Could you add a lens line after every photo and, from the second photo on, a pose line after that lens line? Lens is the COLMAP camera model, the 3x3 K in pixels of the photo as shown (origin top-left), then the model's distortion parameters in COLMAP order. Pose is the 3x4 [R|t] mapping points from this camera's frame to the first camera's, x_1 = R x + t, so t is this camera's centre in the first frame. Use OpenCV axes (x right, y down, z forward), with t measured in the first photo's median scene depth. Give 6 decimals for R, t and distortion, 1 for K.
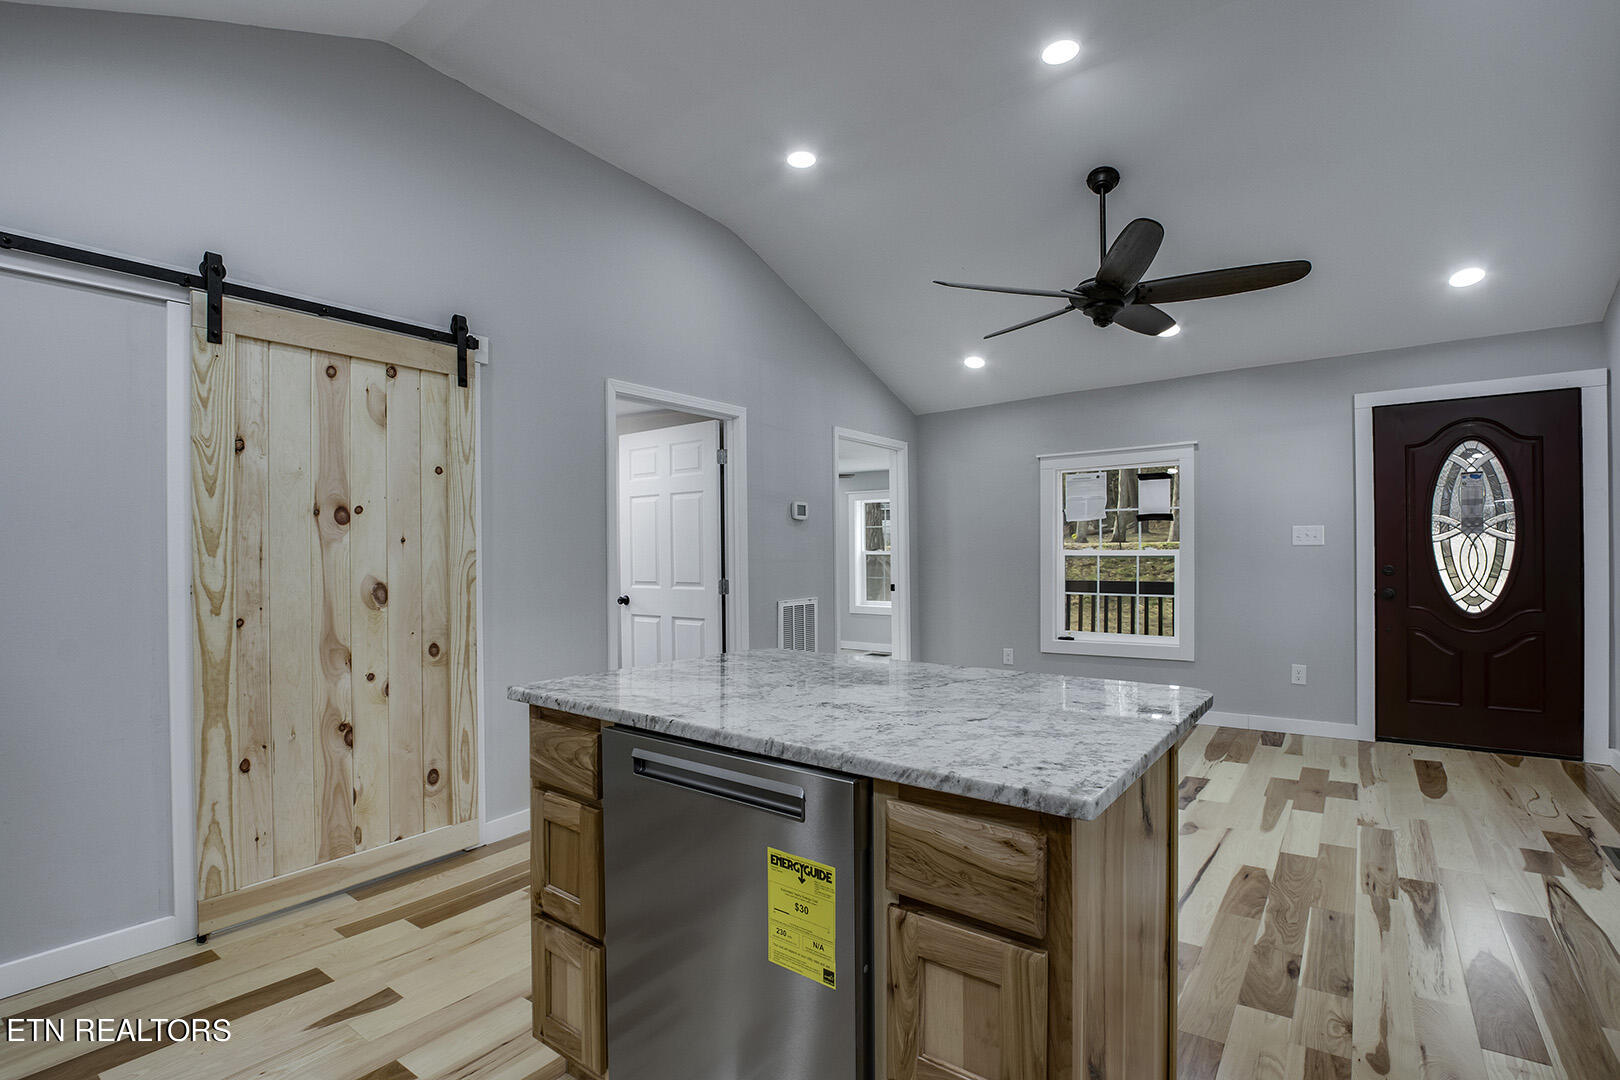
lens RADIAL K [[758.5, 0, 811.5], [0, 758.5, 552.9], [0, 0, 1]] dist [-0.023878, 0.001231]
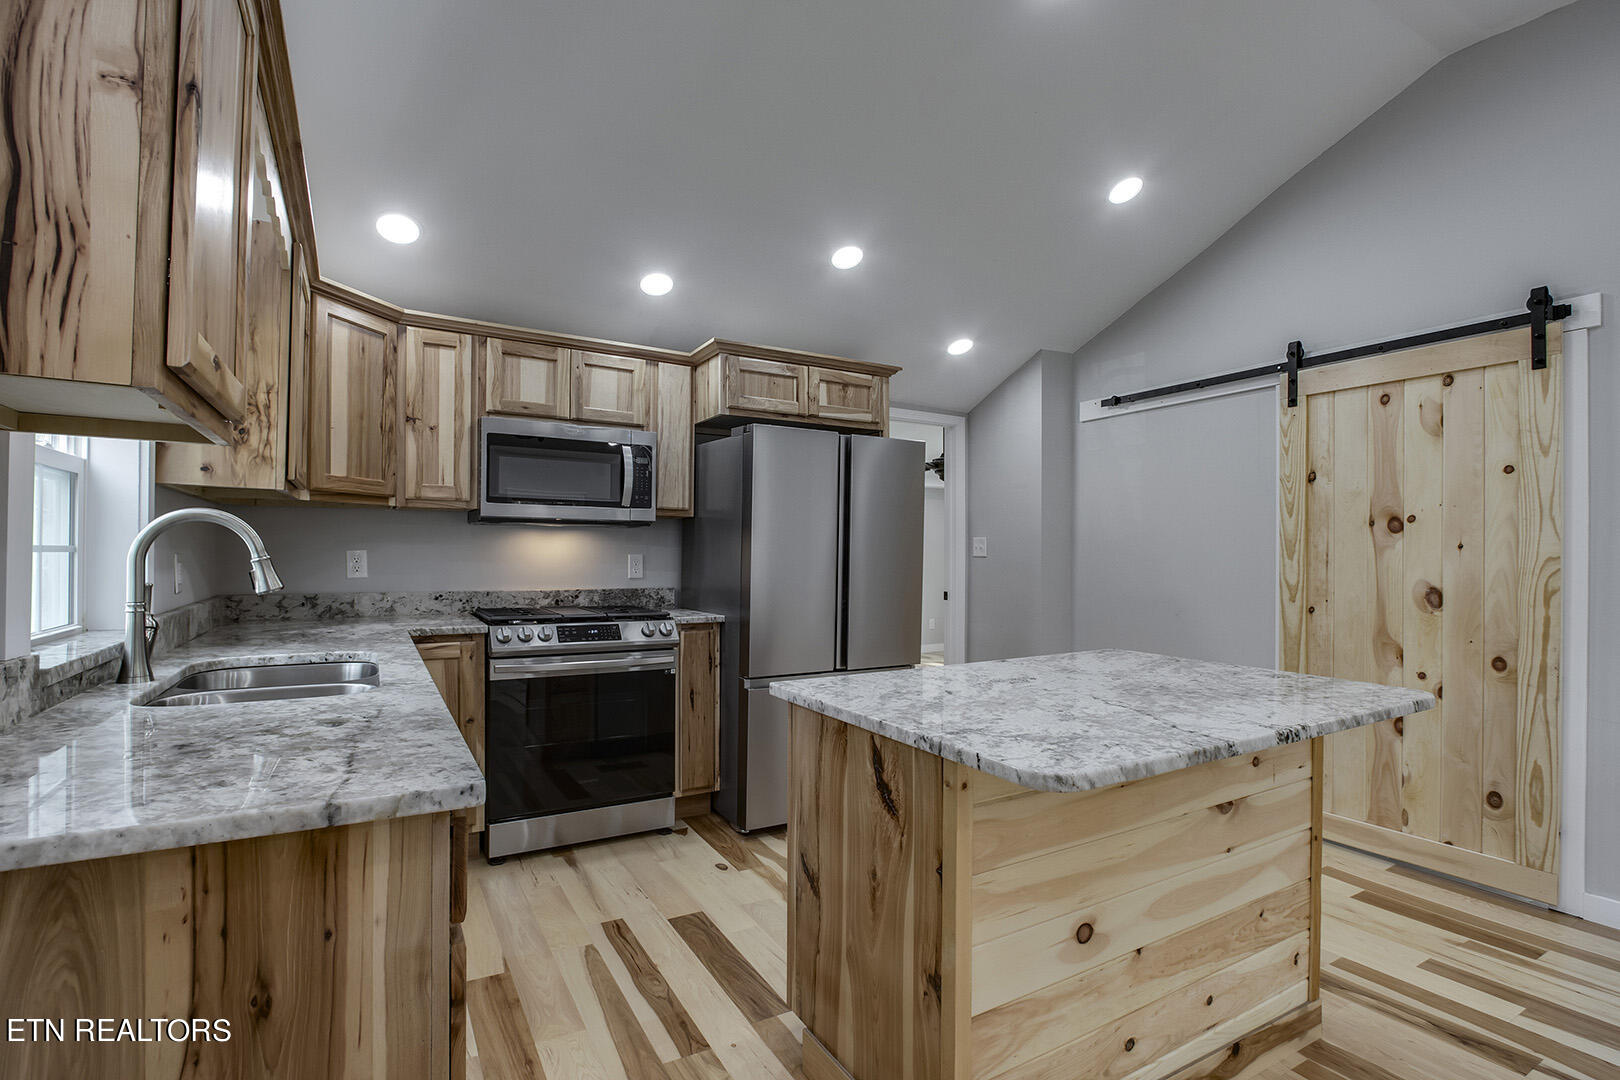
lens RADIAL K [[758.5, 0, 811.5], [0, 758.5, 552.9], [0, 0, 1]] dist [-0.023878, 0.001231]
pose [[-0.395682, 0.003717, -0.918380, 0.486159], [-0.002954, 0.999981, 0.005320, -0.007524], [0.918383, 0.004818, -0.395663, 0.422523]]
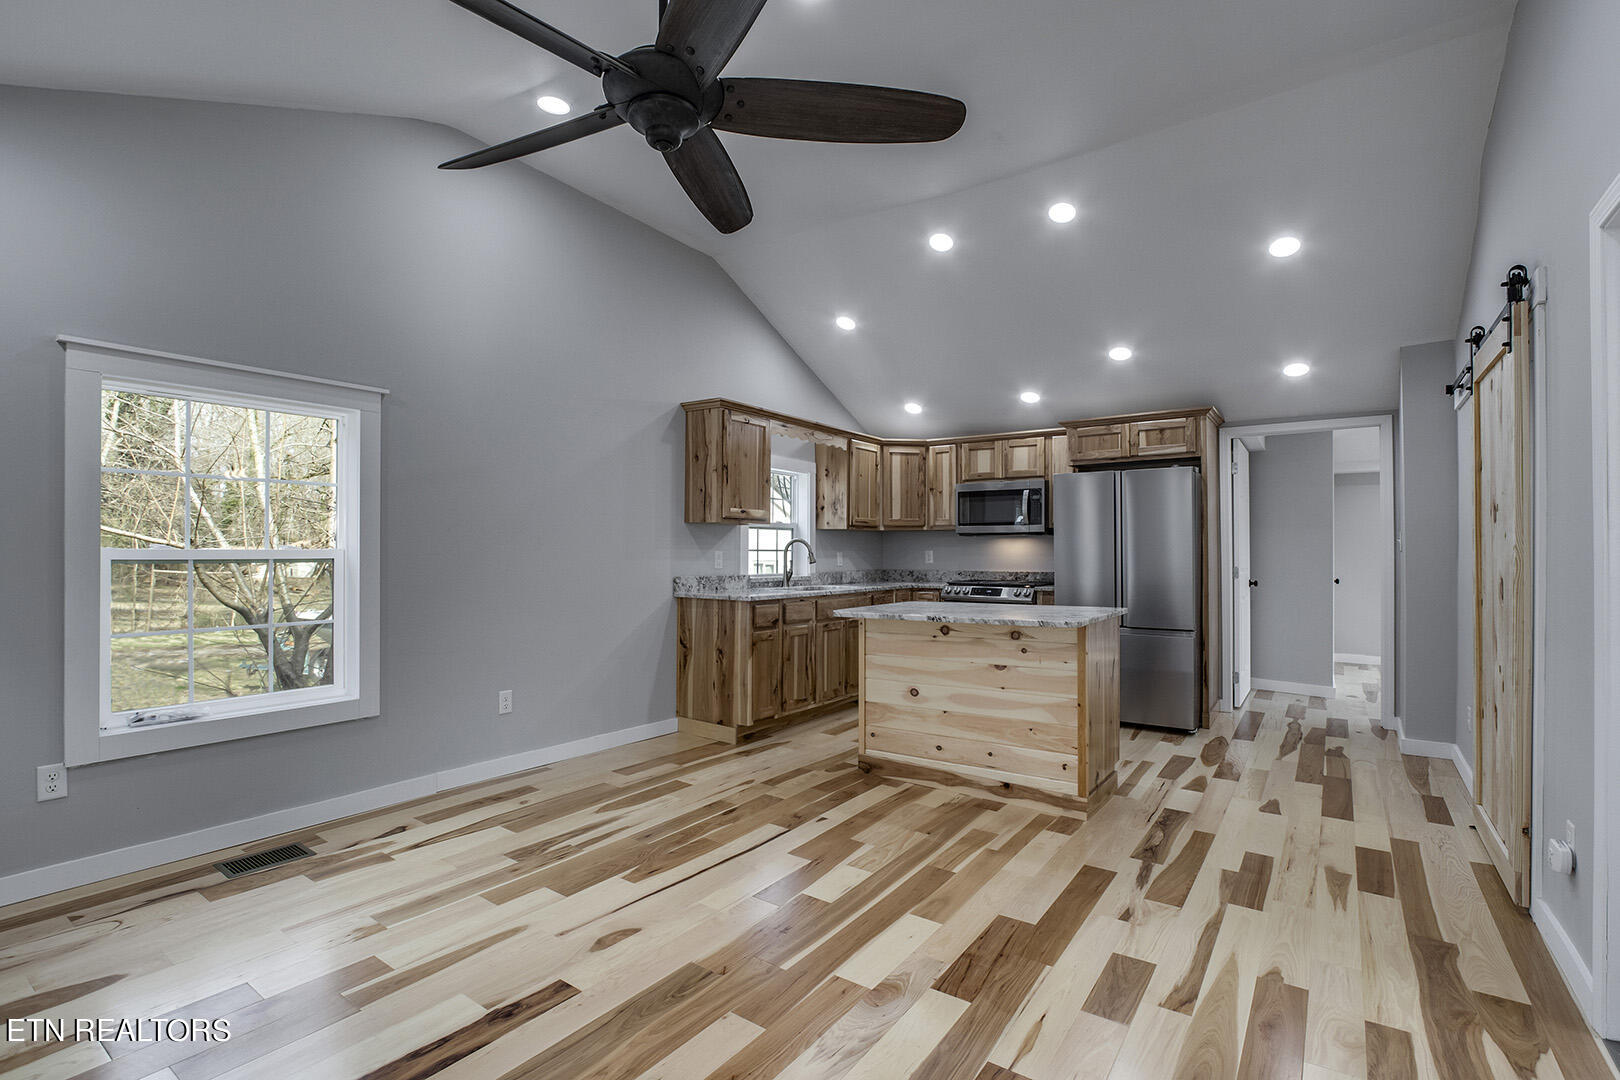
lens RADIAL K [[756.7, 0, 811.2], [0, 756.7, 554.0], [0, 0, 1]] dist [-0.026806, 0.004604]
pose [[-0.999776, 0.008830, -0.019259, 0.252855], [0.008808, 0.999960, 0.001239, -0.001171], [0.019269, 0.001069, -0.999814, 1.349941]]
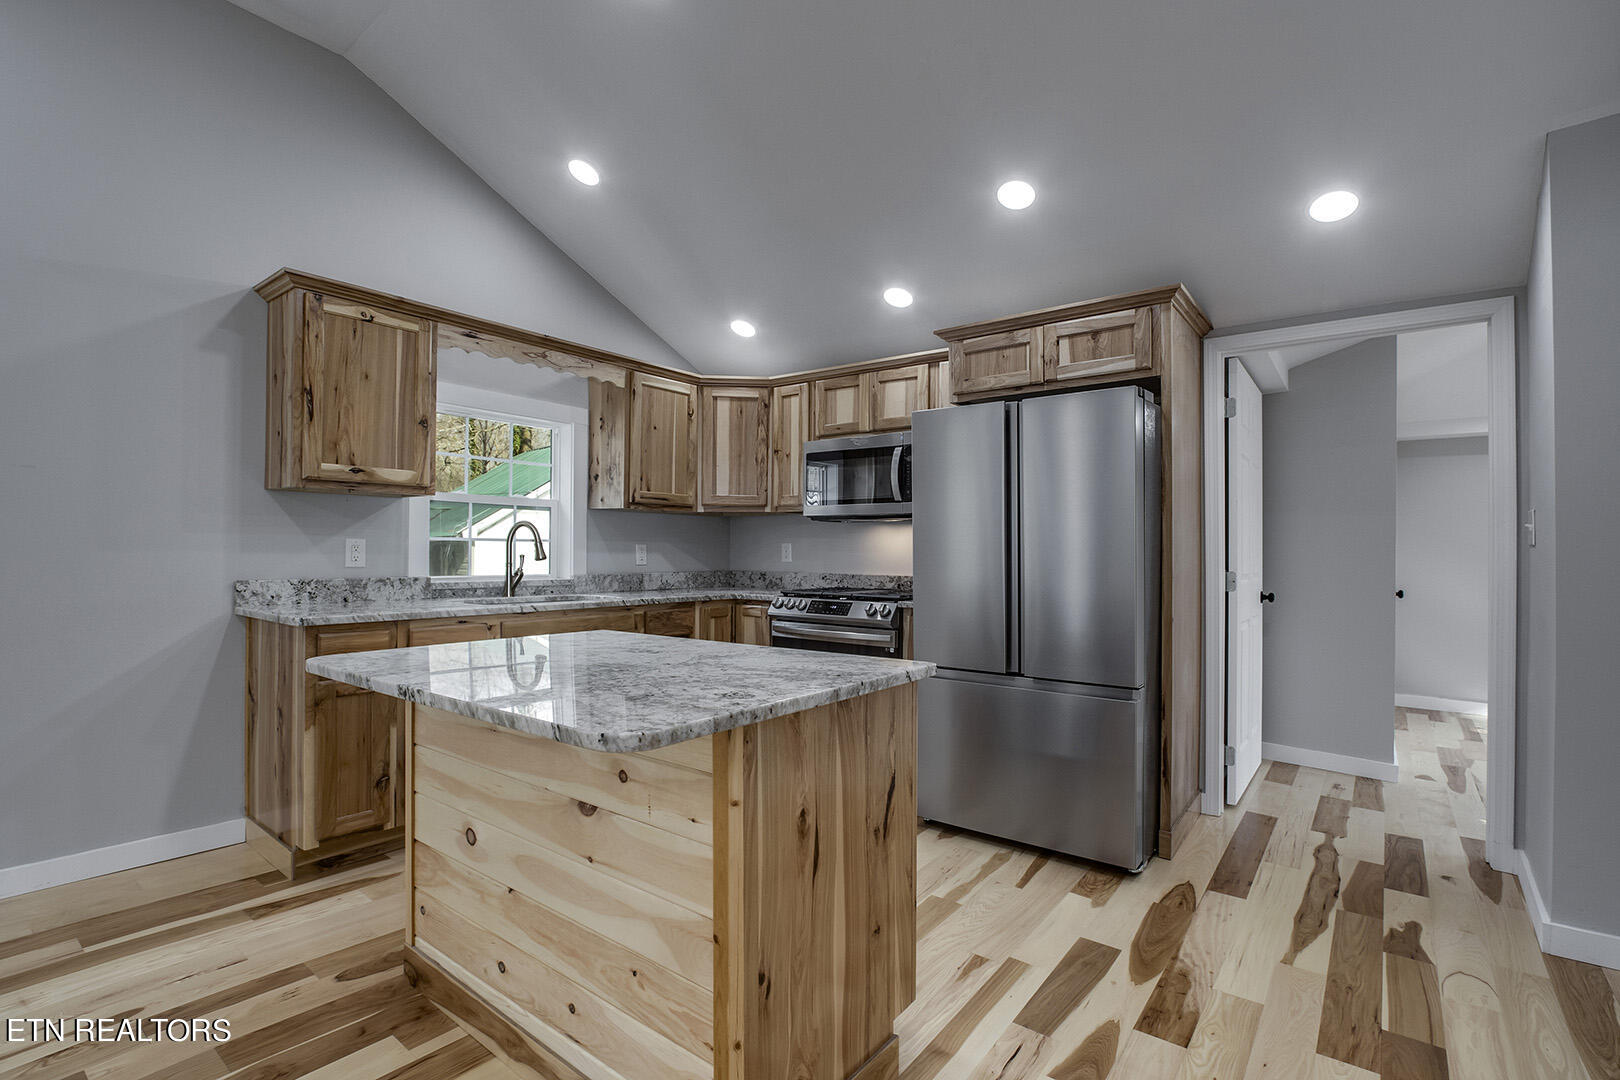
lens RADIAL K [[758.5, 0, 811.5], [0, 758.5, 552.9], [0, 0, 1]] dist [-0.023878, 0.001231]
pose [[-0.999711, 0.001123, 0.024032, -0.104059], [0.001156, 0.999998, 0.001338, 0.008592], [-0.024030, 0.001365, -0.999710, 0.836898]]
